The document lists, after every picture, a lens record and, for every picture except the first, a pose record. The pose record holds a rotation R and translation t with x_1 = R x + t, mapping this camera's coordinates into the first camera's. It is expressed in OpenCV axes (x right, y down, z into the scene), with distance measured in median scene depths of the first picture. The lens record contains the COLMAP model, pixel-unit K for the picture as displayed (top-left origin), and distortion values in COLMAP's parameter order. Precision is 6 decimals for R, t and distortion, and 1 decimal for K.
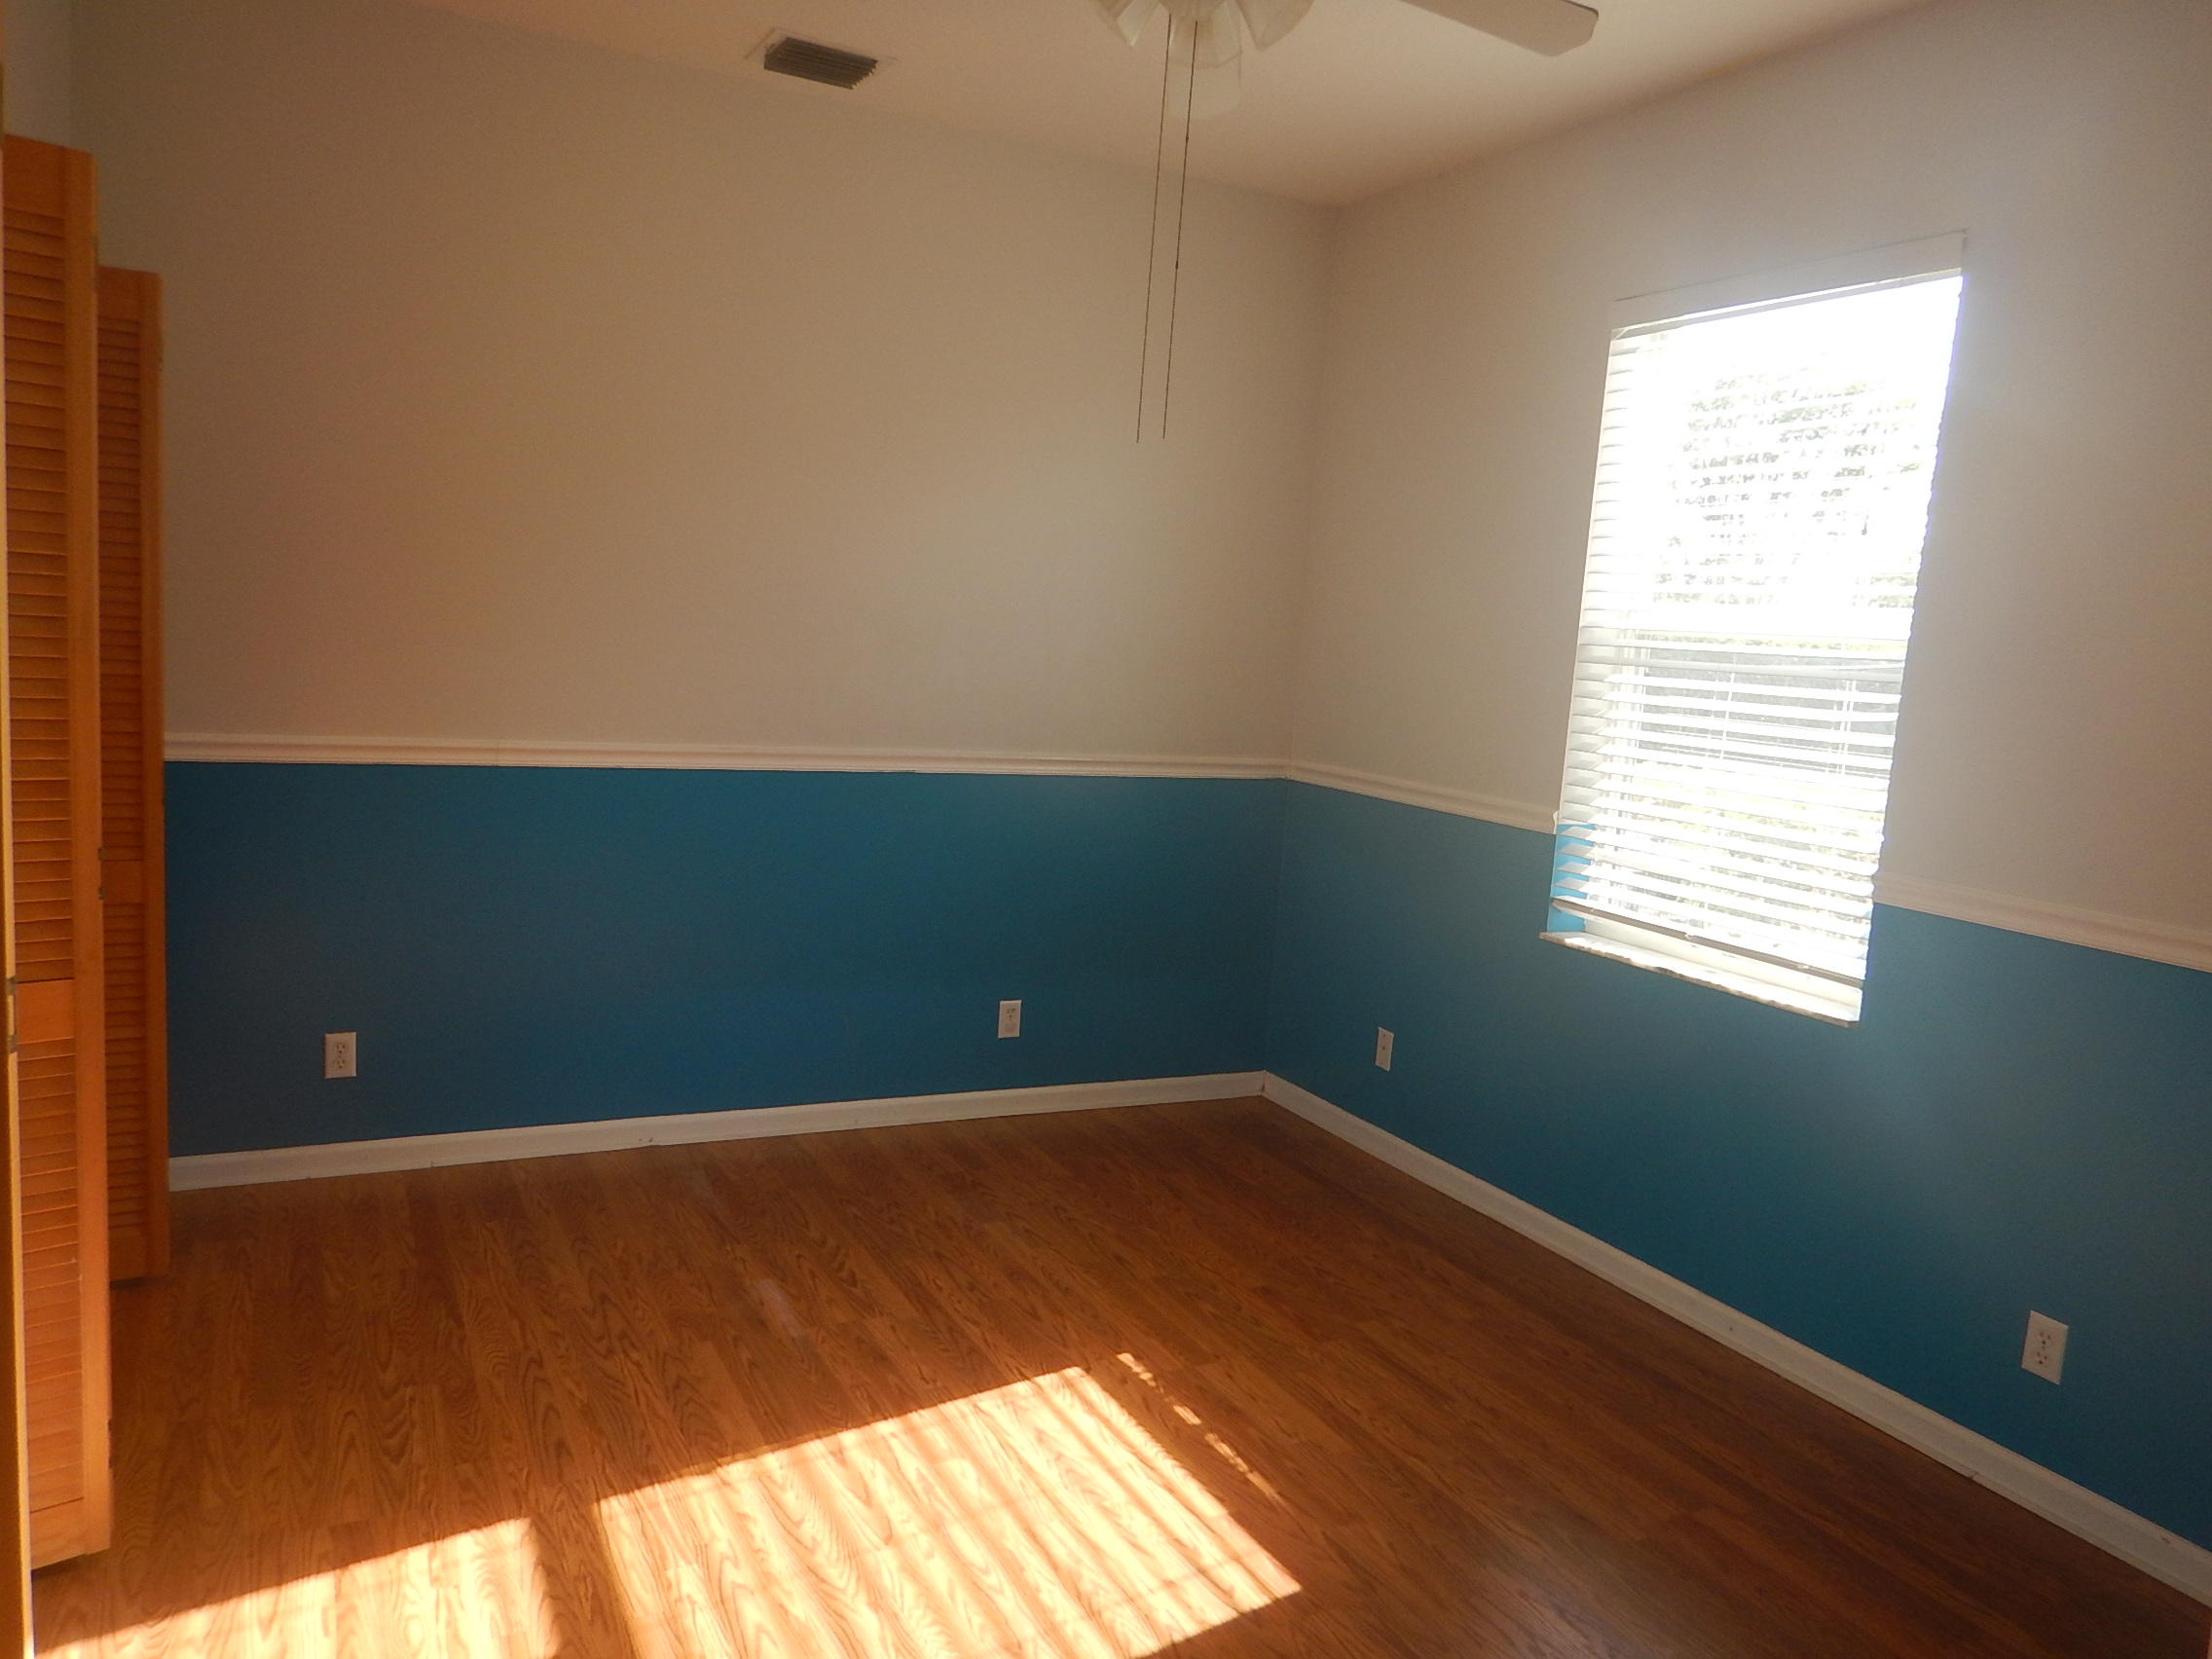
lens RADIAL K [[1585.8, 0, 1110.2], [0, 1585.8, 846.4], [0, 0, 1]] dist [0.004658, 0.027266]
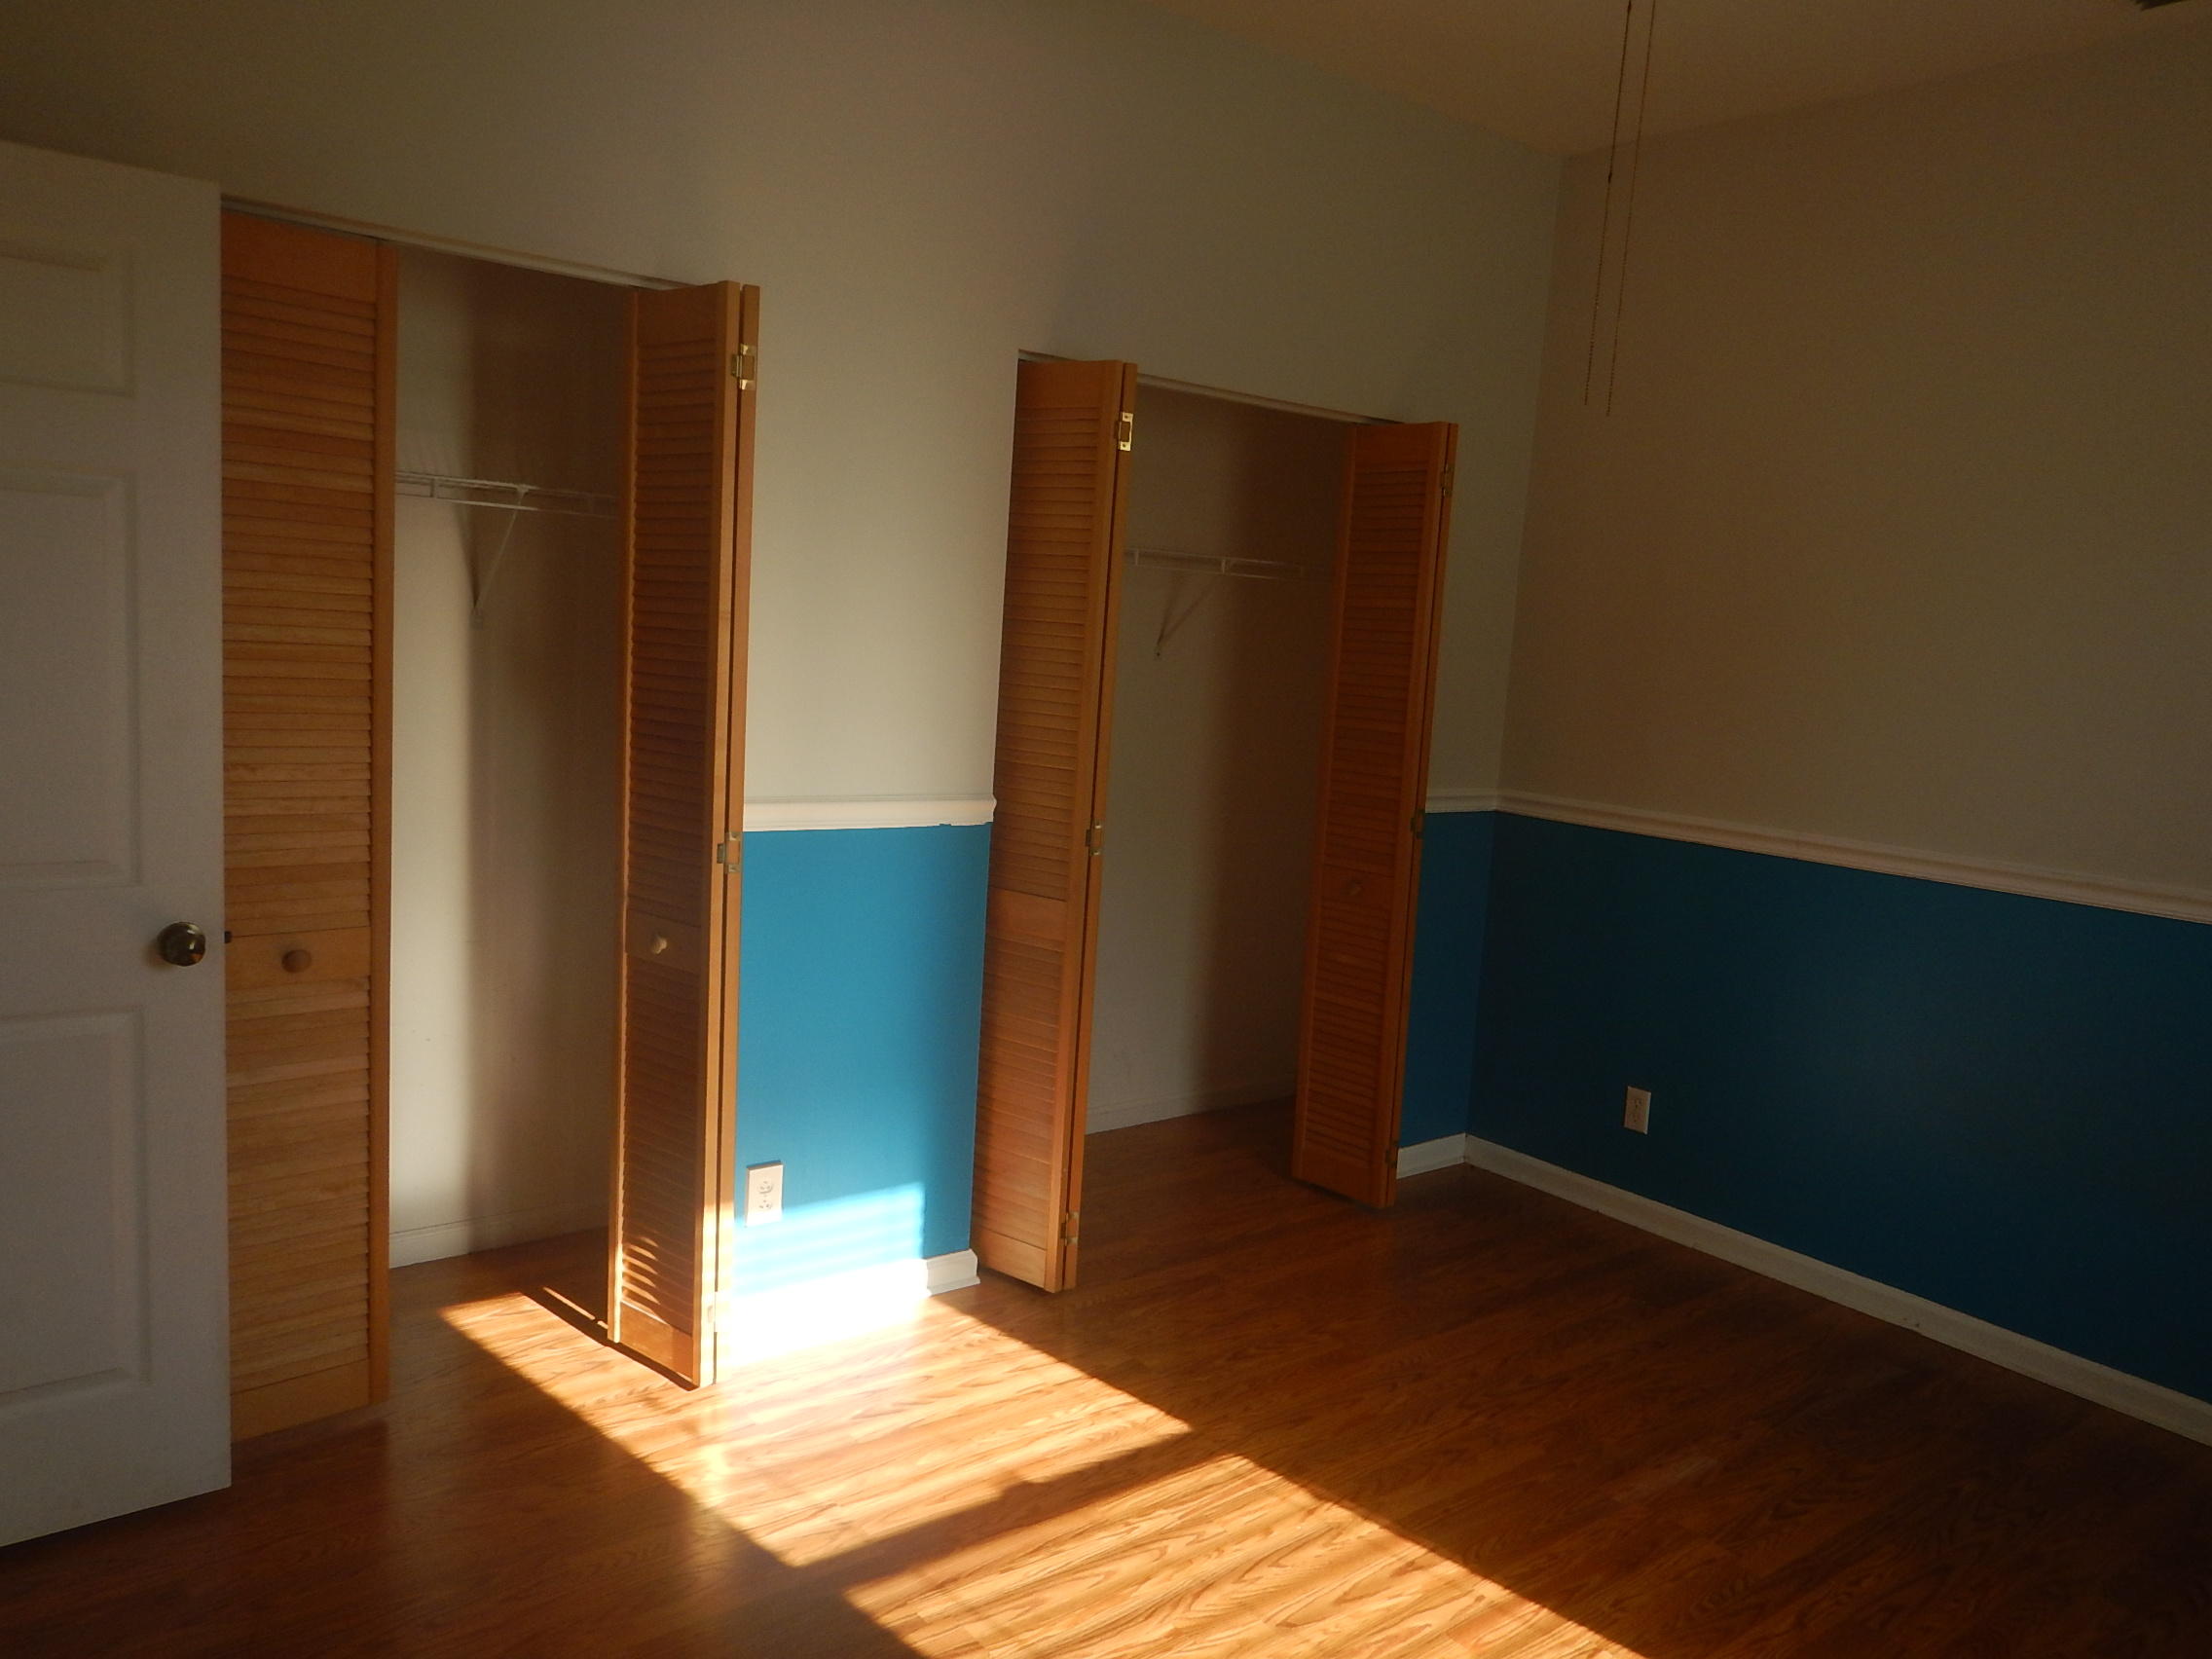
lens RADIAL K [[1585.8, 0, 1110.2], [0, 1585.8, 846.4], [0, 0, 1]] dist [0.004658, 0.027266]
pose [[0.199683, 0.084248, -0.976232, 0.687901], [-0.186978, 0.981266, 0.046437, -0.036785], [0.961856, 0.173261, 0.211695, 0.596719]]
